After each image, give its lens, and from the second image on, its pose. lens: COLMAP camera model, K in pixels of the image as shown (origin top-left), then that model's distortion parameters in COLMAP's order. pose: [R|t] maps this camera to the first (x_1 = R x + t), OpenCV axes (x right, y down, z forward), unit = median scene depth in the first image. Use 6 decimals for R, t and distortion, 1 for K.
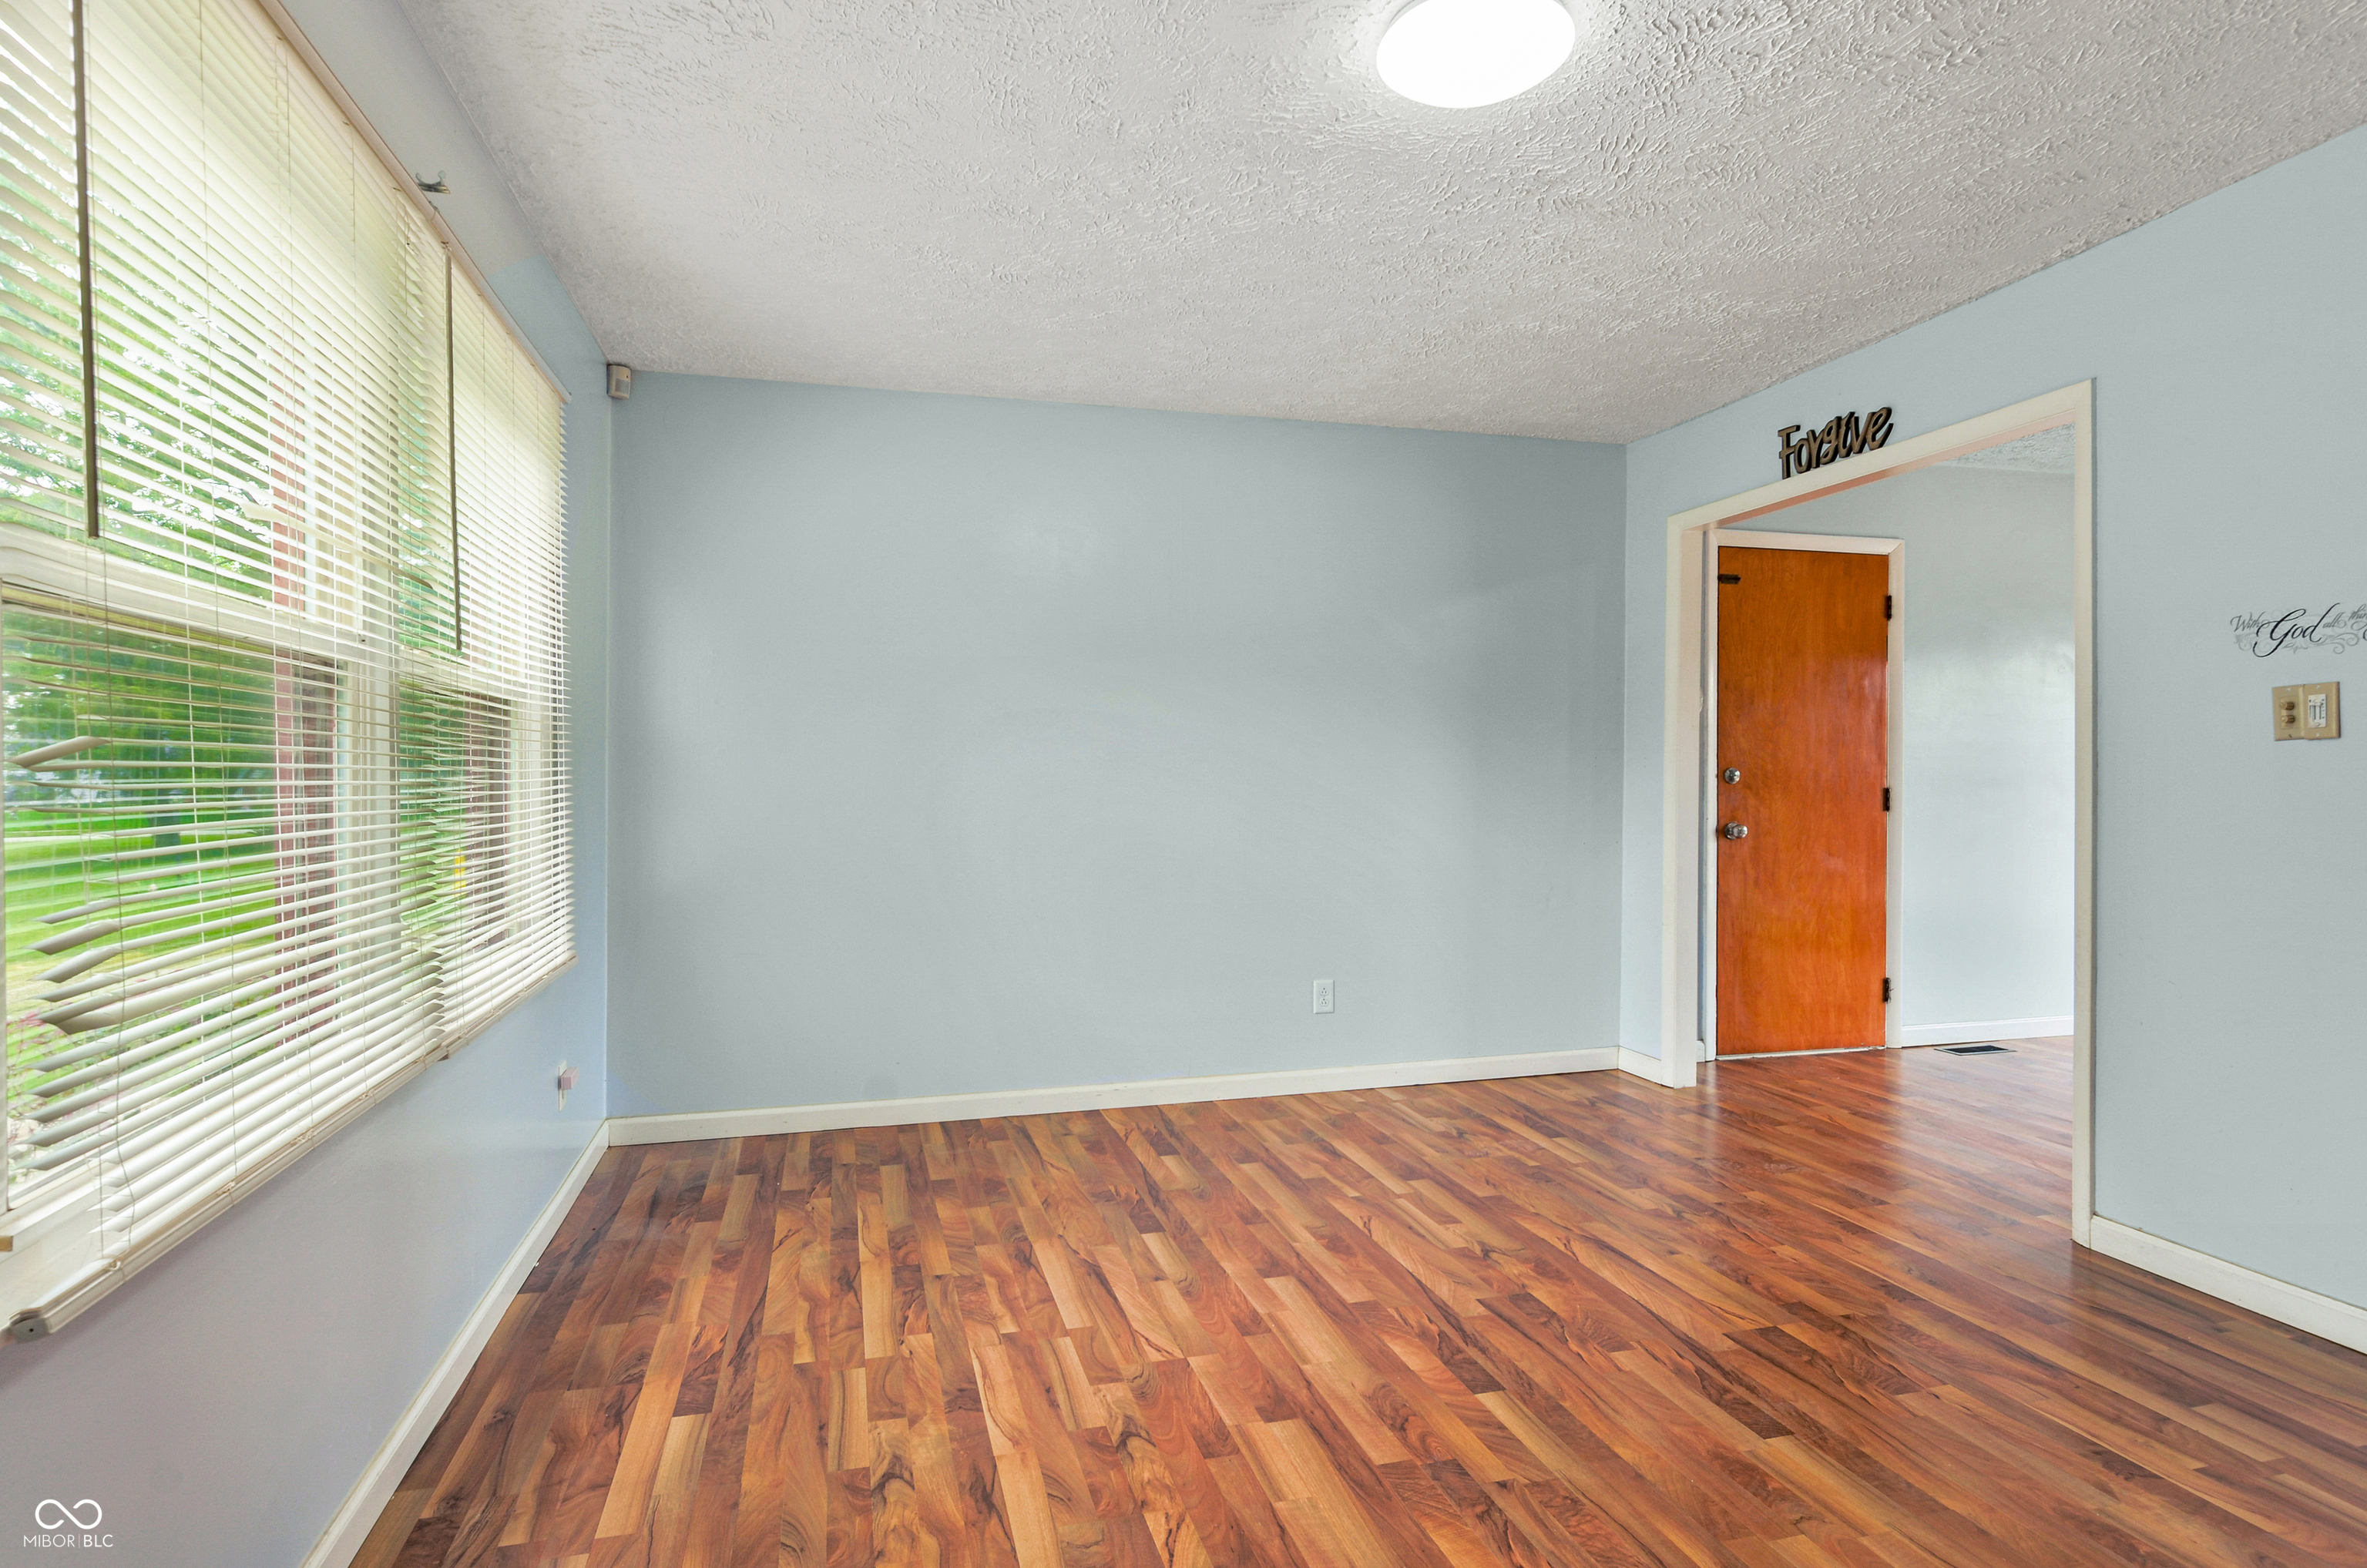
lens RADIAL K [[1219.8, 0, 1180.3], [0, 1219.8, 758.4], [0, 0, 1]] dist [-0.000676, 0.000184]
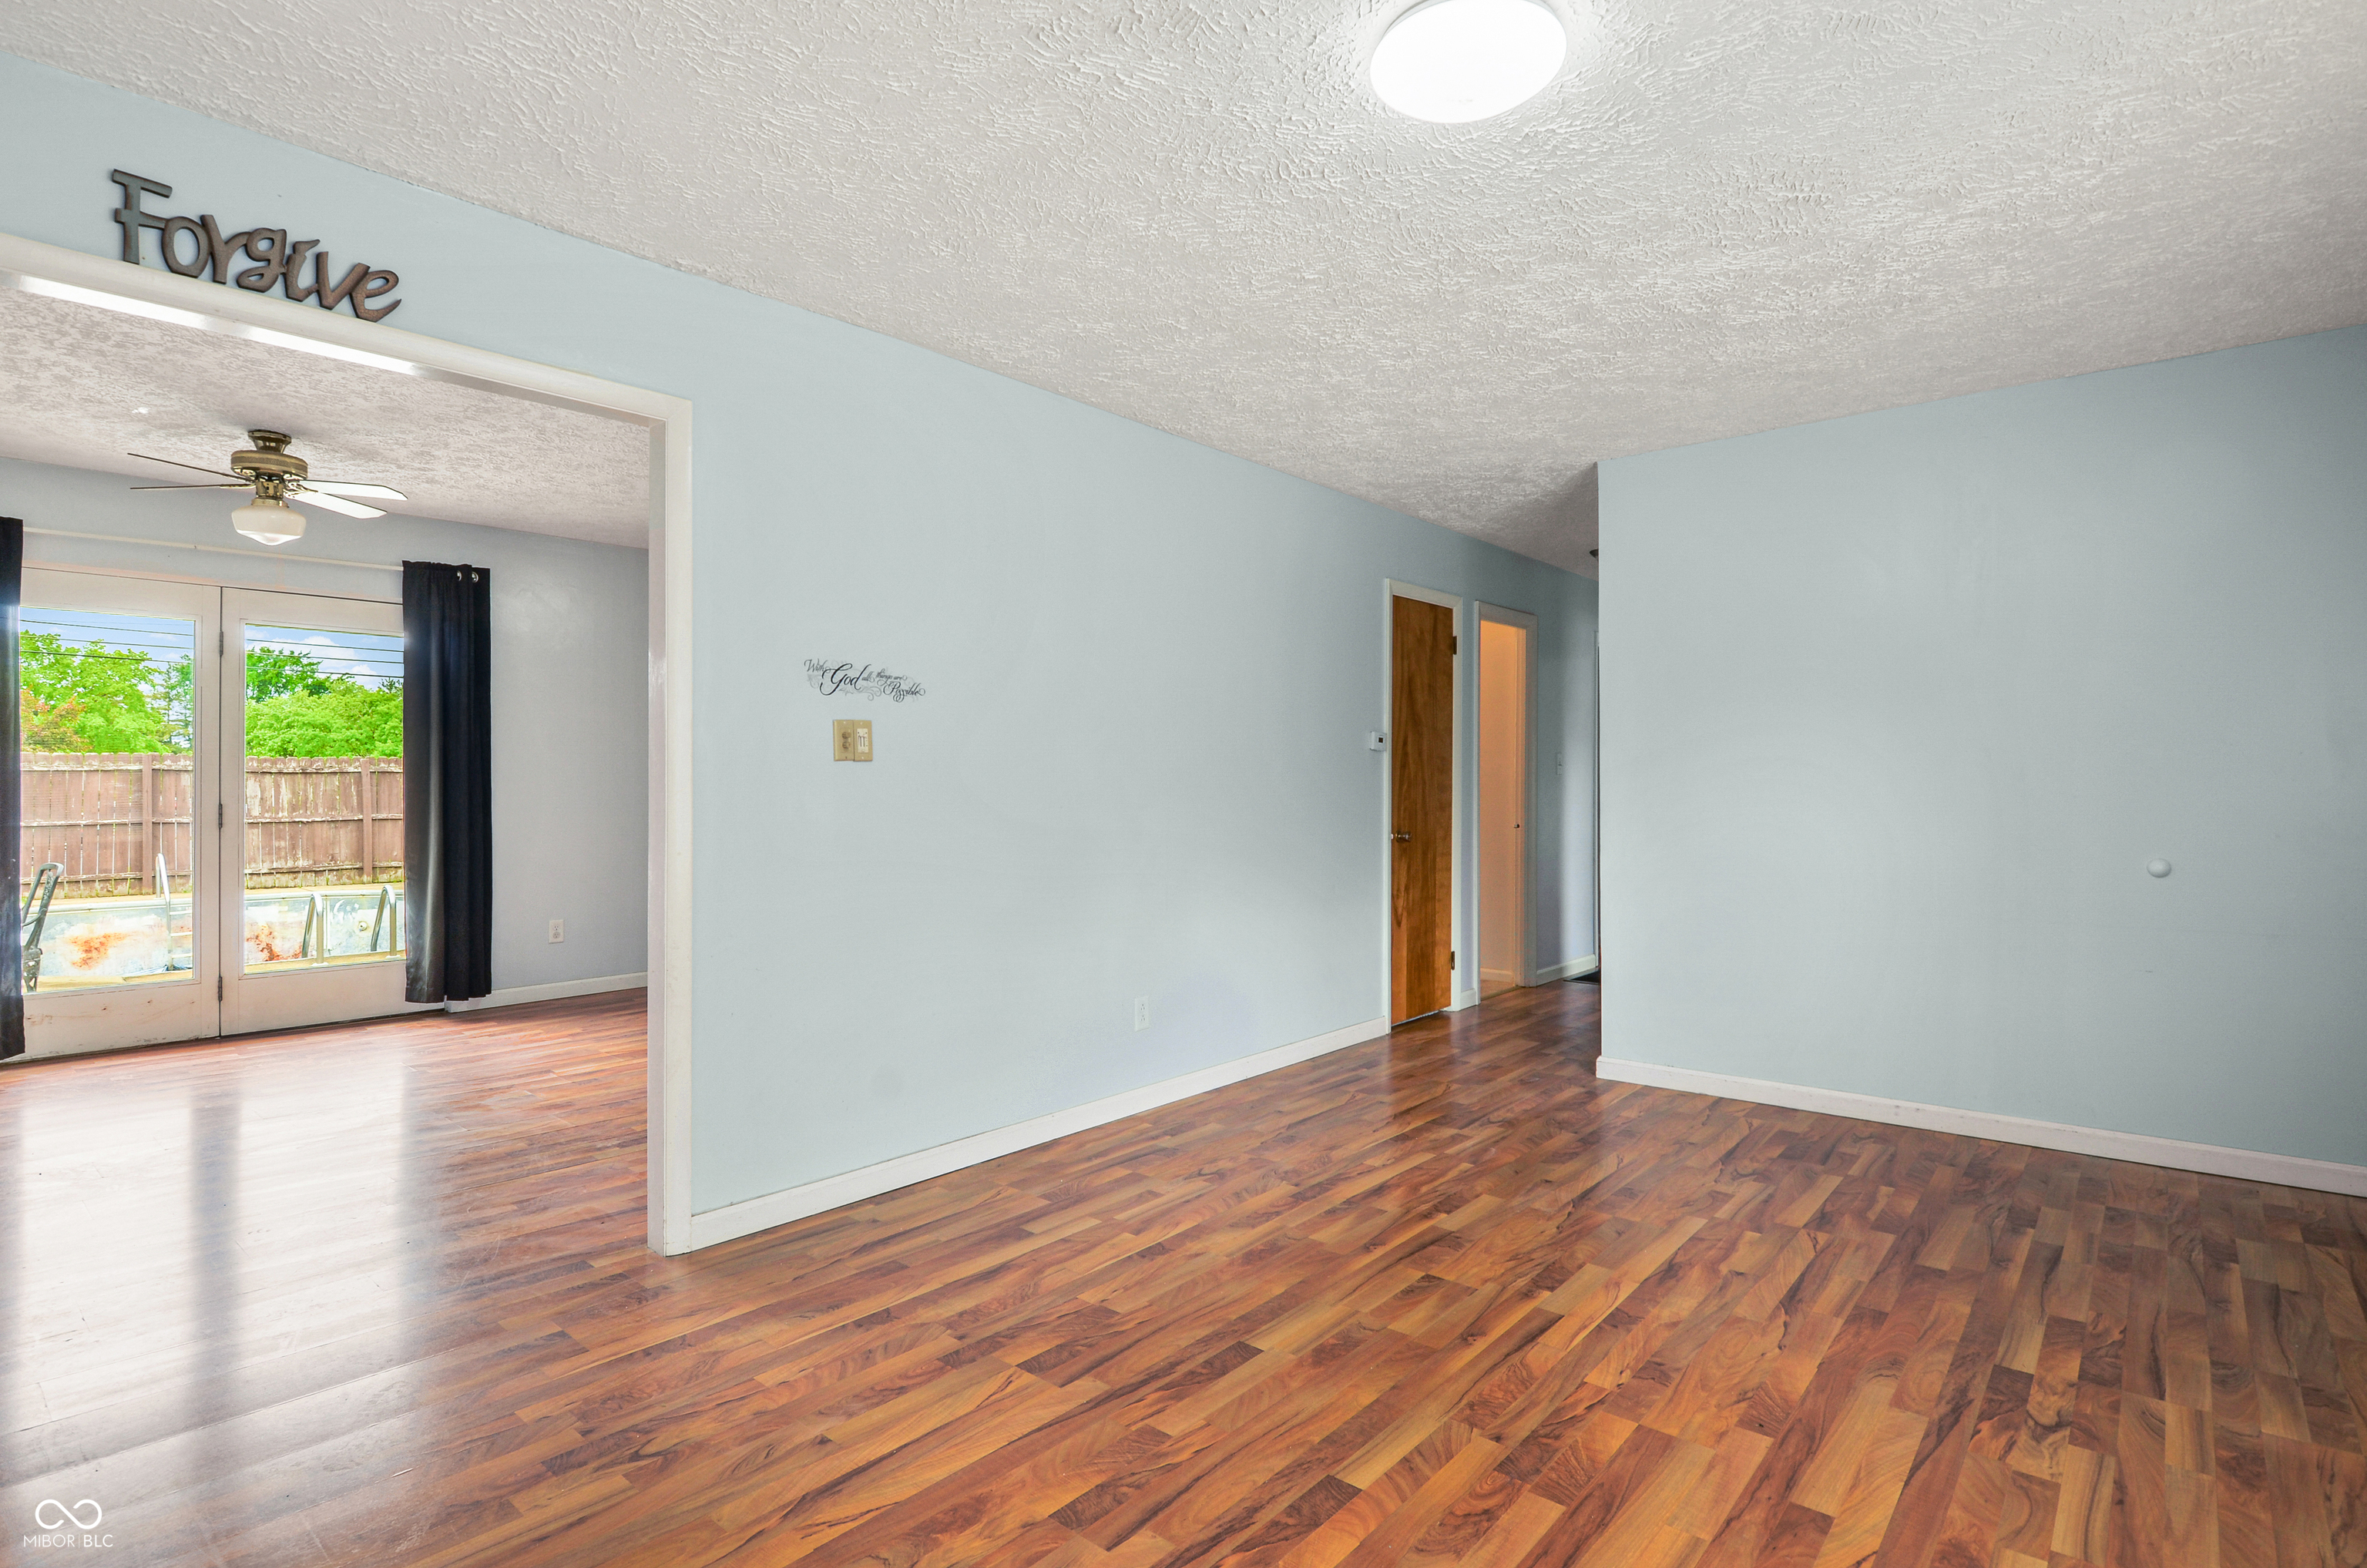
lens RADIAL K [[1171.0, 0, 1176.9], [0, 1171.0, 779.0], [0, 0, 1]] dist [-0.019982, -0.000284]
pose [[-0.558517, 0.006982, 0.829464, -0.346985], [-0.011243, 0.999809, -0.015987, 0.020646], [-0.829417, -0.018255, -0.558331, 1.437978]]
